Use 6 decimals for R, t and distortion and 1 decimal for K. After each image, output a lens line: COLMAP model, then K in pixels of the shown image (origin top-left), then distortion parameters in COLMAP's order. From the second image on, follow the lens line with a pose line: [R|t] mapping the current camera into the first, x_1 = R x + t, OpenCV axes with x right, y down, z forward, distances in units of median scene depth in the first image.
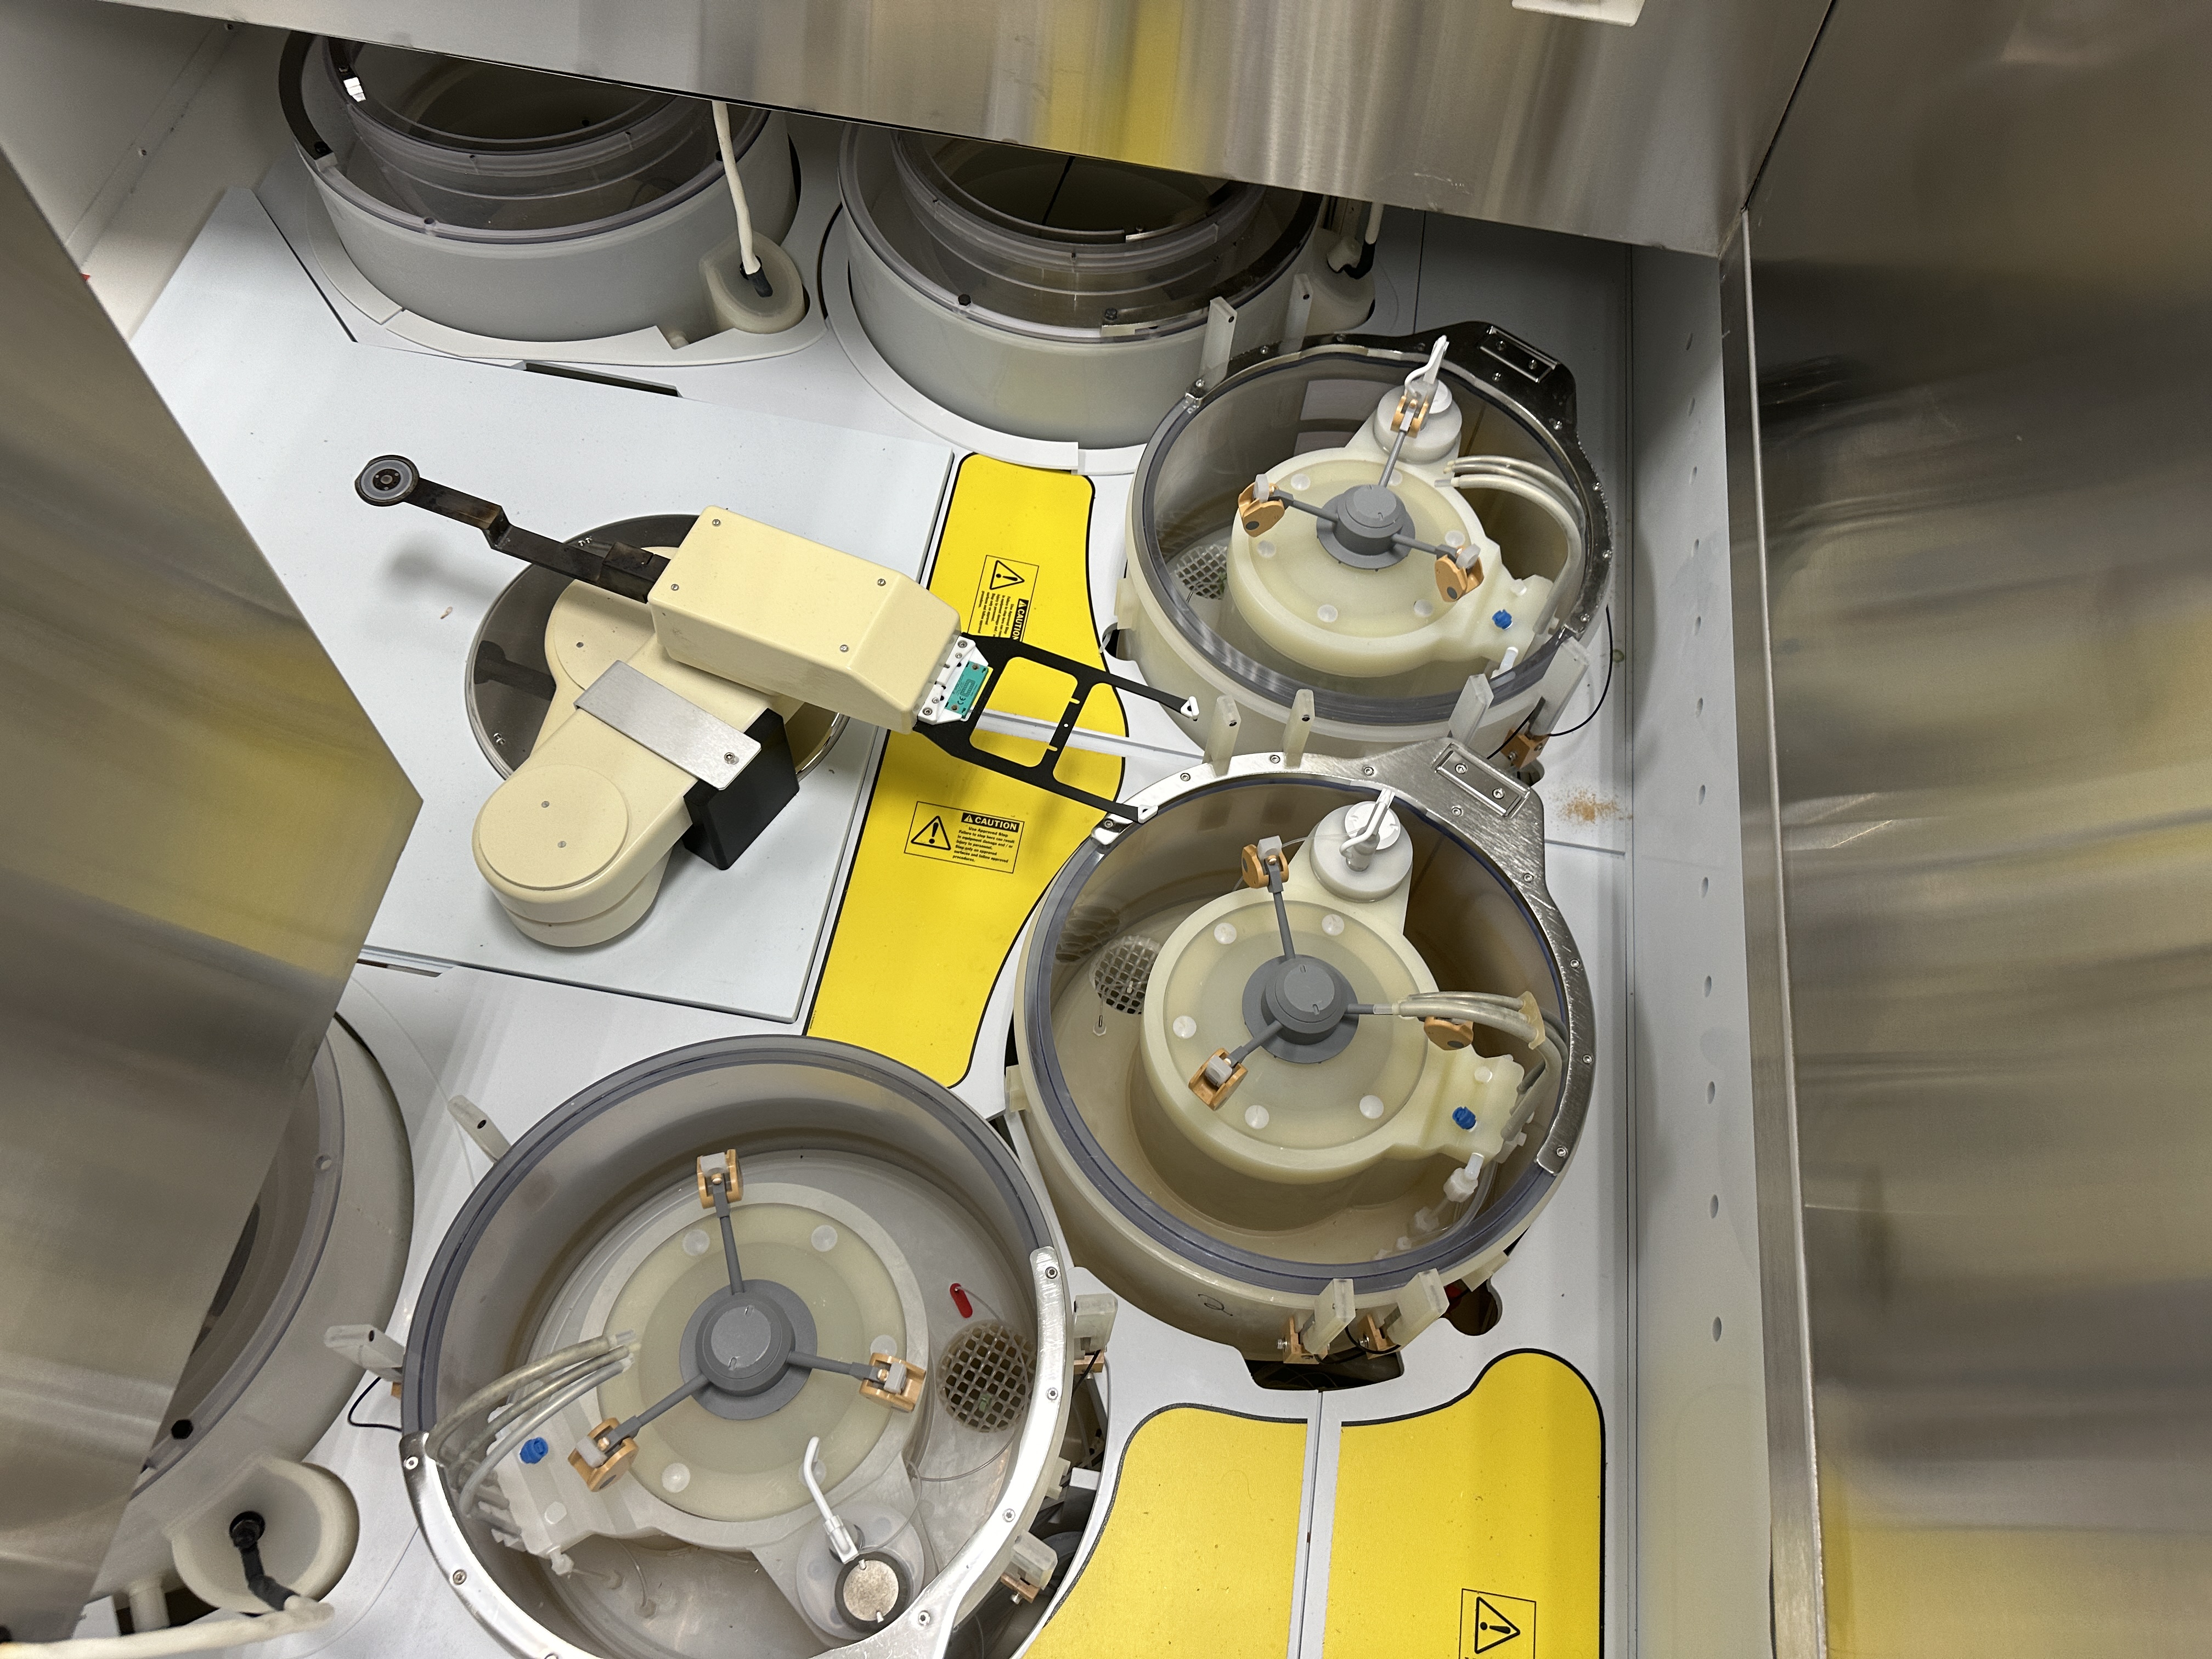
lens RADIAL K [[1558.1, 0, 1107.4], [0, 1558.1, 850.2], [0, 0, 1]] dist [0.055076, -0.064017]
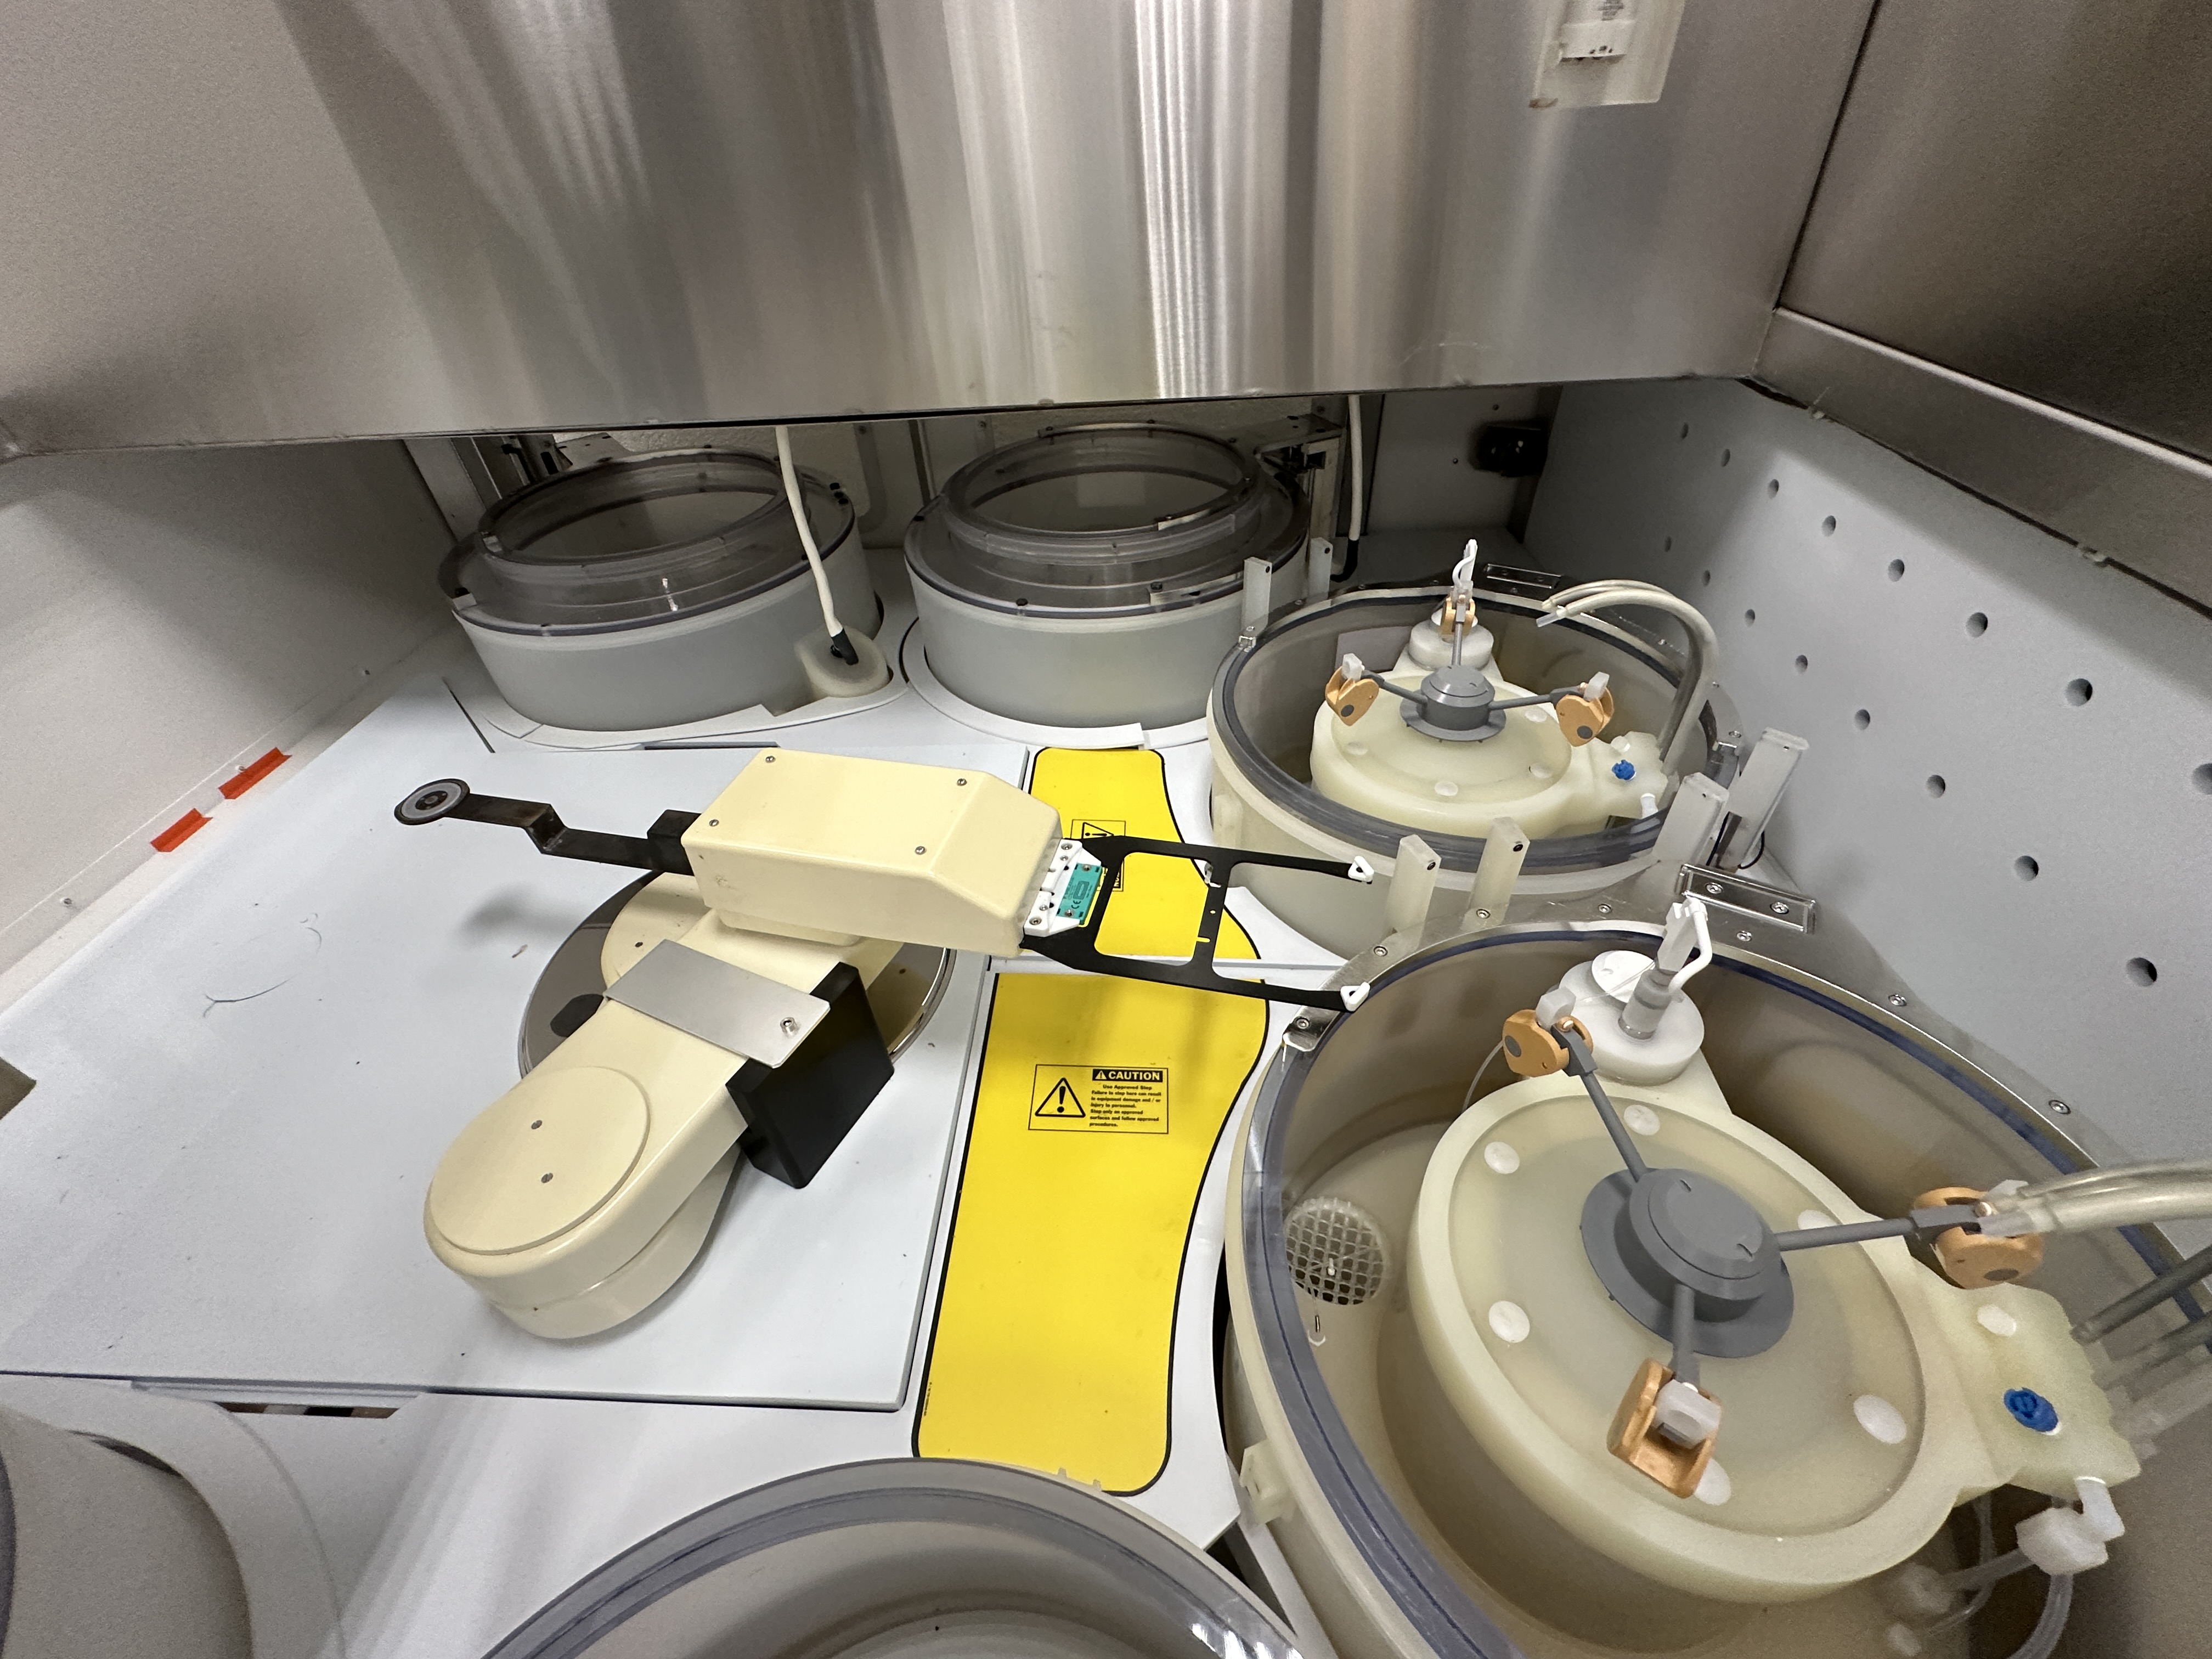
lens RADIAL K [[887.5, 0, 1103.8], [0, 887.5, 820.8], [0, 0, 1]] dist [-0.003660, 0.001527]
pose [[0.986431, -0.163709, 0.012369, -0.073943], [0.156321, 0.913547, -0.375494, 0.034511], [0.050172, 0.372332, 0.926742, 0.534597]]
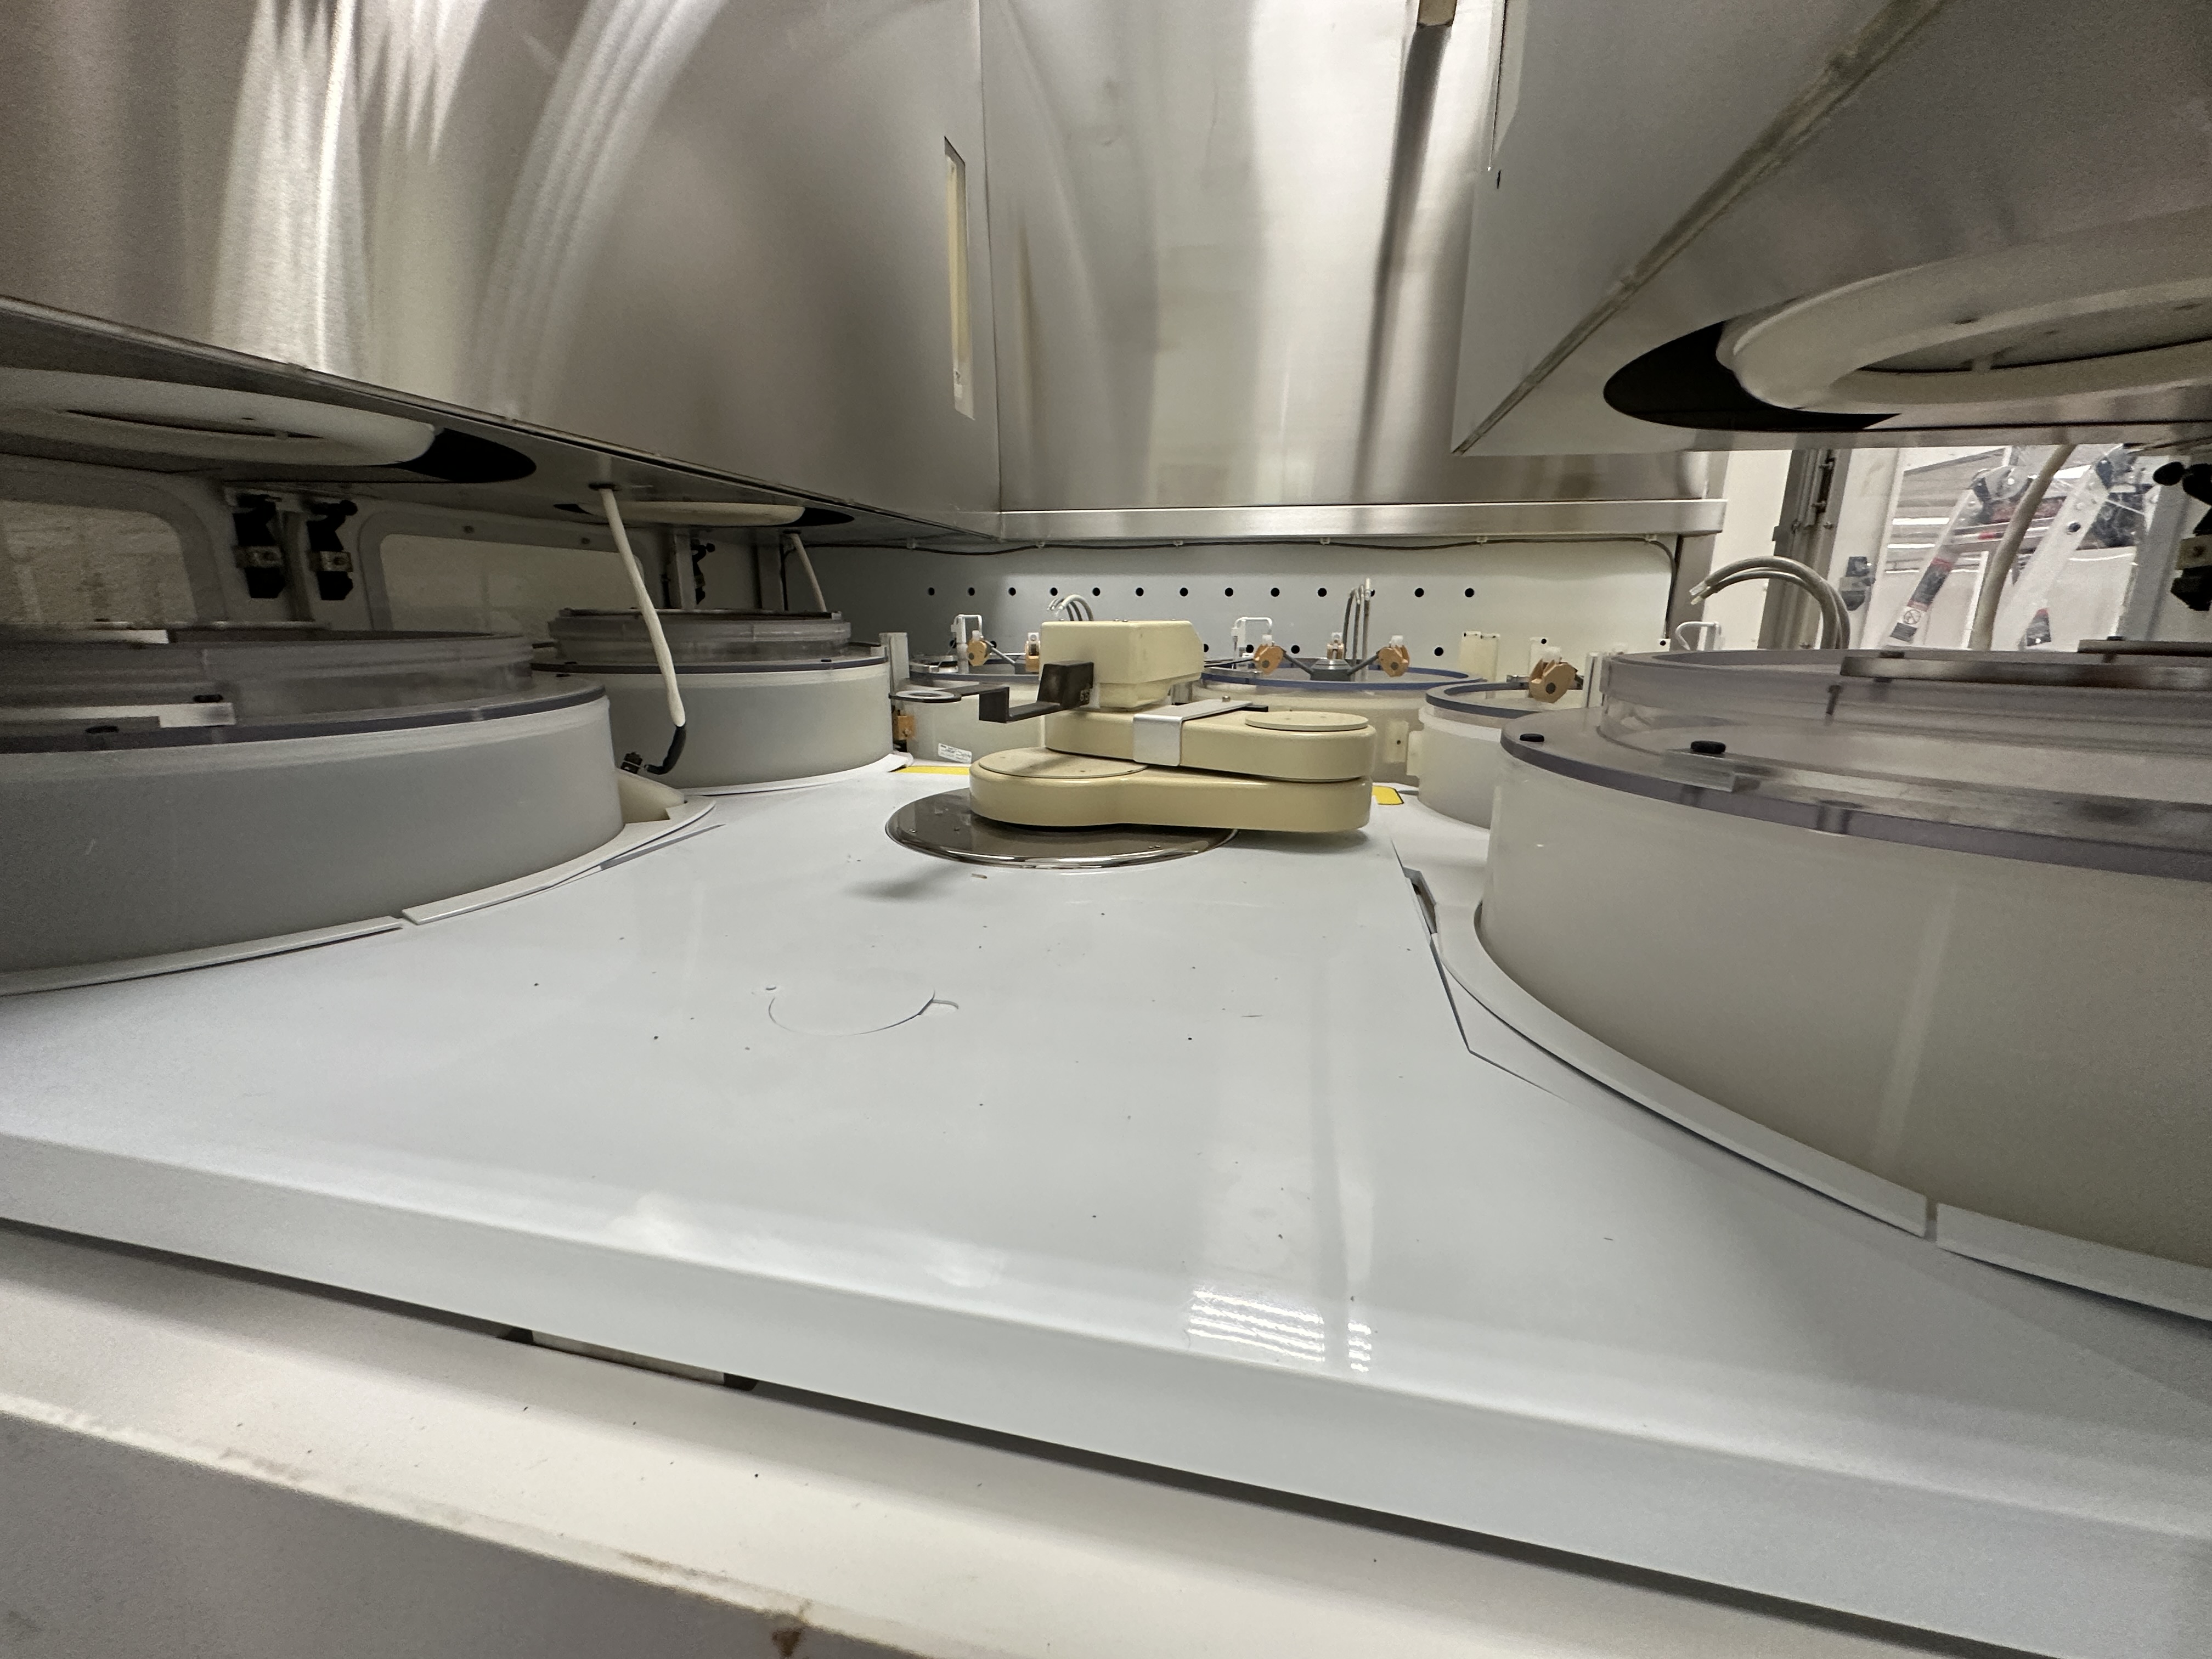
lens RADIAL K [[887.5, 0, 1102.9], [0, 887.5, 819.5], [0, 0, 1]] dist [-0.003660, 0.001527]
pose [[0.049937, -0.290811, 0.955476, -0.926992], [0.882456, 0.460875, 0.094153, -0.160866], [-0.467736, 0.838465, 0.279643, 0.870088]]
